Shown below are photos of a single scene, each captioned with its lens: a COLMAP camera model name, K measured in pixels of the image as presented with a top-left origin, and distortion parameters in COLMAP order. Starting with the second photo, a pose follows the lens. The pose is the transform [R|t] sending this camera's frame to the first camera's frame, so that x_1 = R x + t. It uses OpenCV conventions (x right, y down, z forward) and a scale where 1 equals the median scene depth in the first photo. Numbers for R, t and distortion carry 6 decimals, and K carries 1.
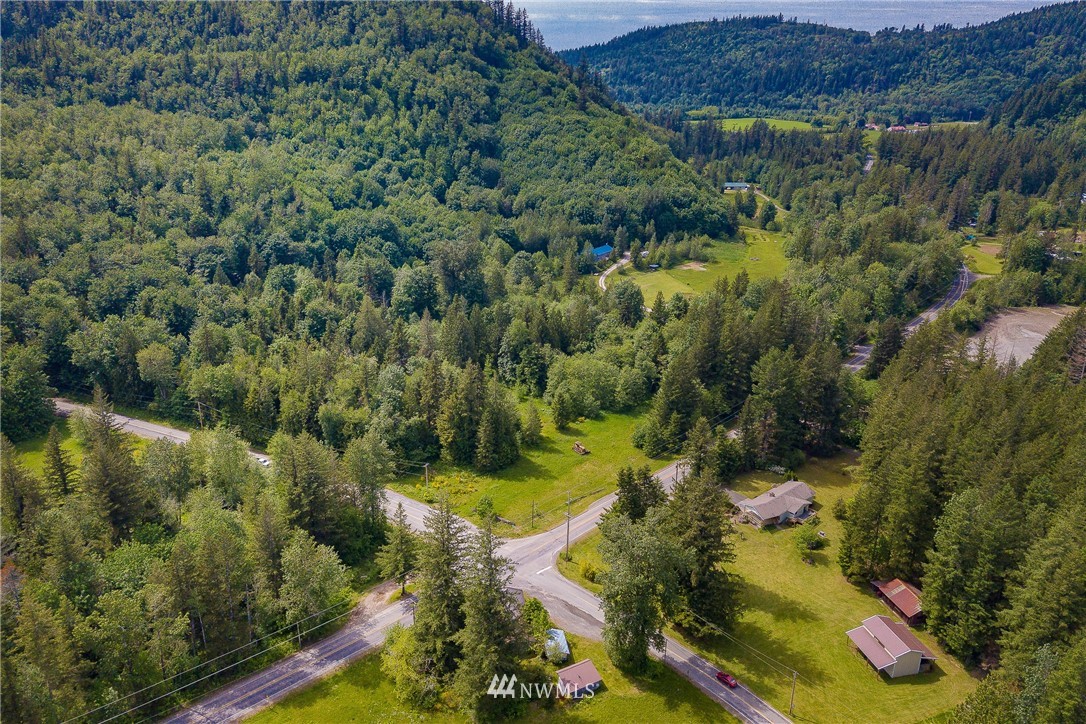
lens RADIAL K [[831.5, 0, 546.9], [0, 831.5, 363.4], [0, 0, 1]] dist [0.035093, -0.004993]
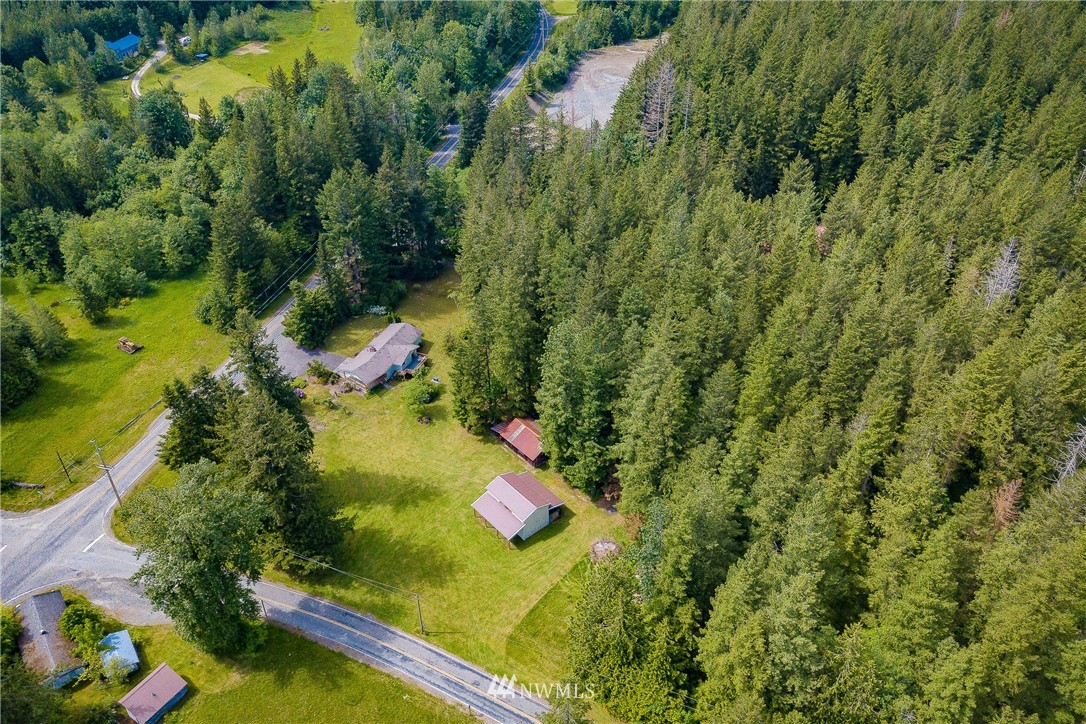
lens RADIAL K [[831.5, 0, 546.6], [0, 831.5, 363.2], [0, 0, 1]] dist [0.035093, -0.004993]
pose [[0.893658, -0.281410, 0.349548, 0.125642], [0.176083, 0.936367, 0.303665, -0.056151], [-0.412759, -0.209823, 0.886343, 0.168039]]
